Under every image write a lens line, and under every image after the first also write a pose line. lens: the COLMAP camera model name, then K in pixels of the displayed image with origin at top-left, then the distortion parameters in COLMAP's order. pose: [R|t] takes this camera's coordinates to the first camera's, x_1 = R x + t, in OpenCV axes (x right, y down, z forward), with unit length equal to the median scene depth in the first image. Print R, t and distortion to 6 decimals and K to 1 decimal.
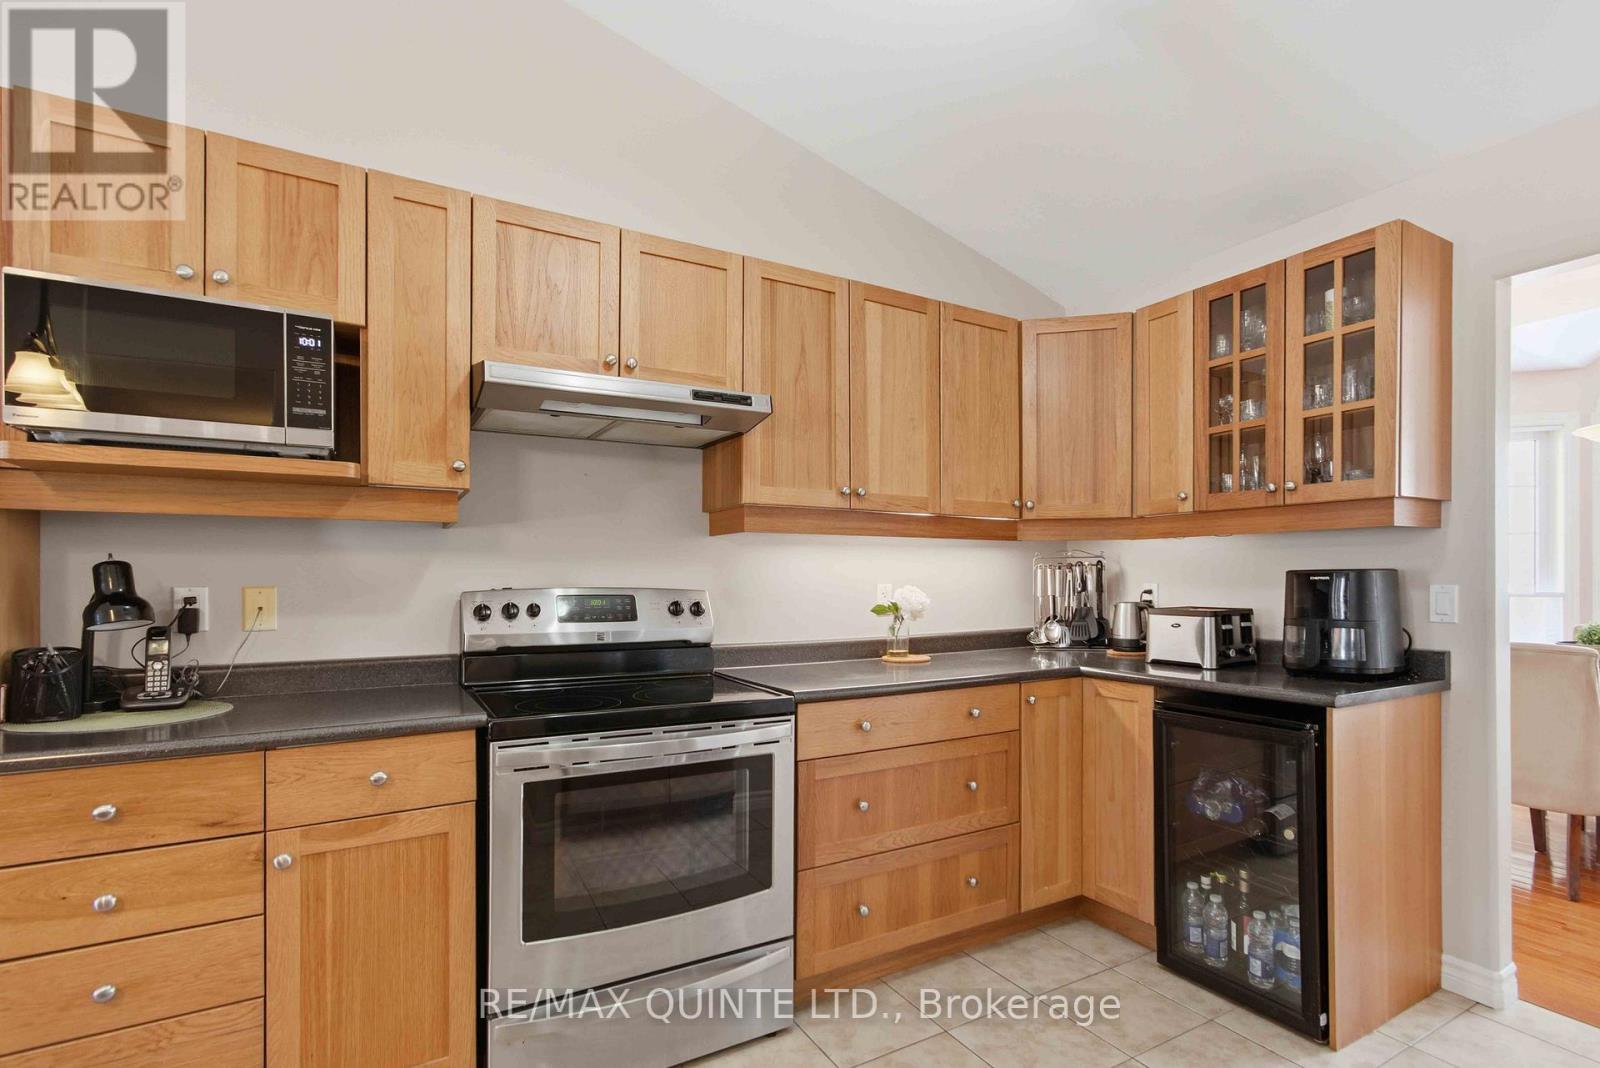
lens RADIAL K [[767.8, 0, 850.4], [0, 767.8, 557.6], [0, 0, 1]] dist [0.003373, 0.000490]
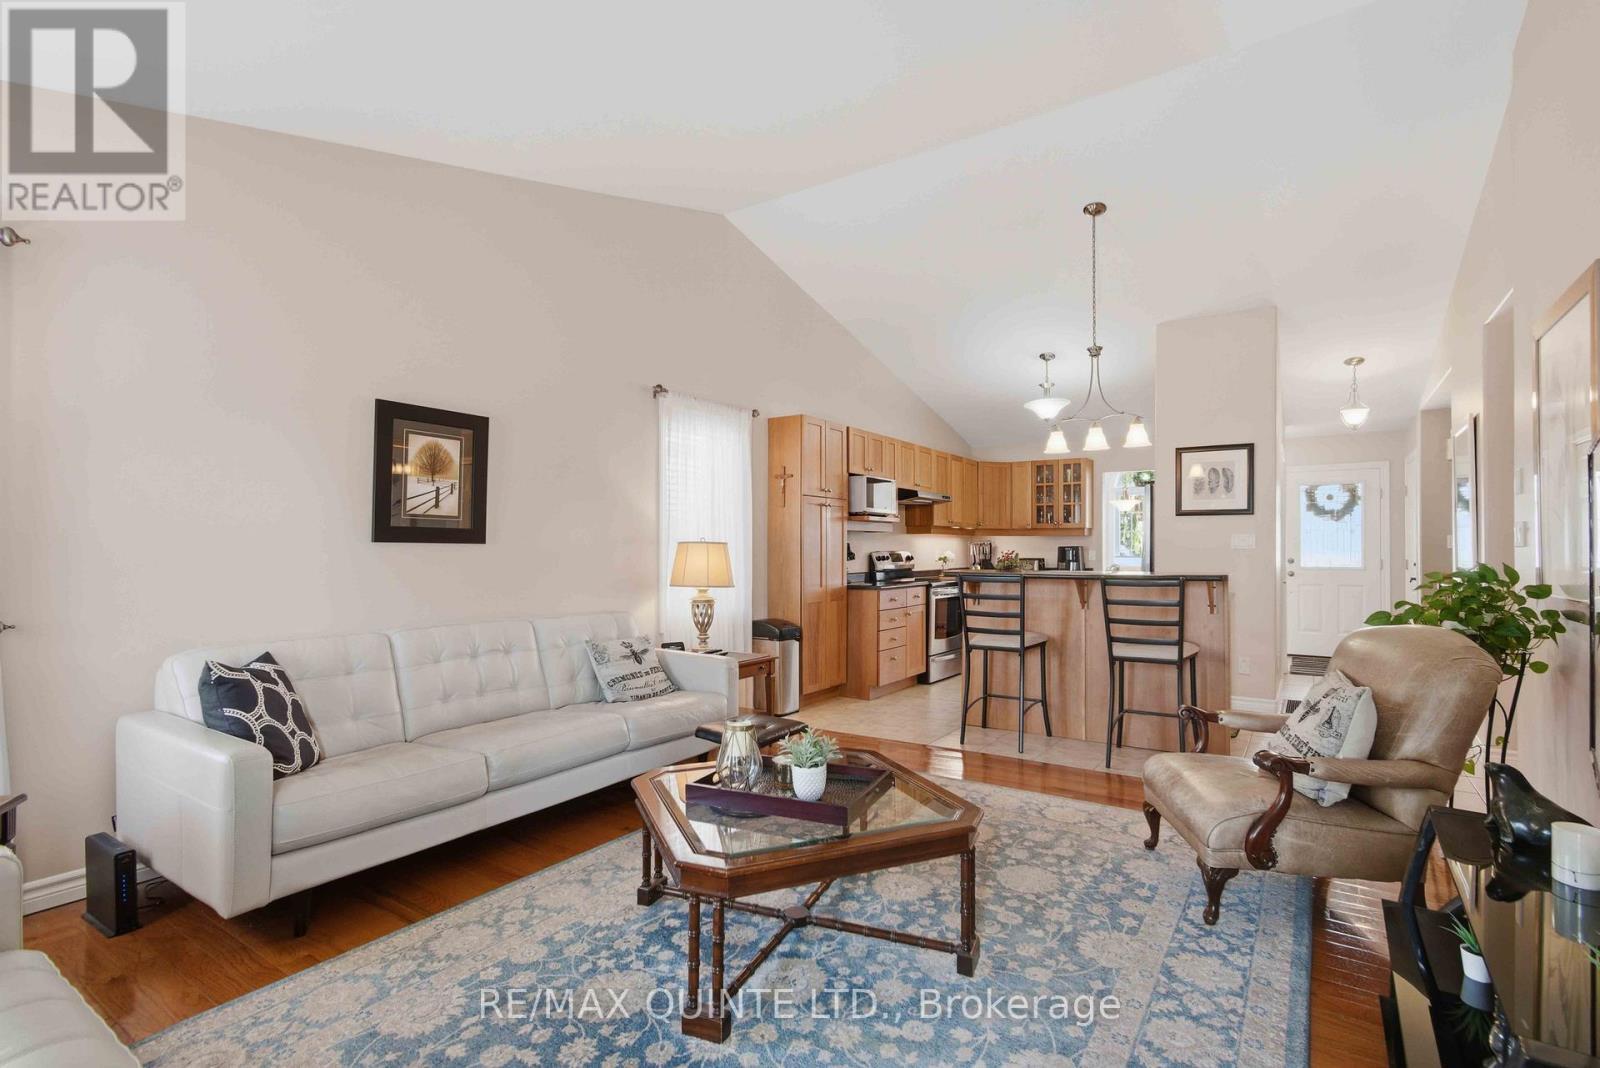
lens RADIAL K [[767.8, 0, 850.4], [0, 767.8, 557.6], [0, 0, 1]] dist [0.003373, 0.000490]
pose [[0.890468, -0.001318, 0.455044, -1.794755], [-0.015049, 0.999364, 0.032344, -0.031546], [-0.454797, -0.035649, 0.889881, -1.627687]]
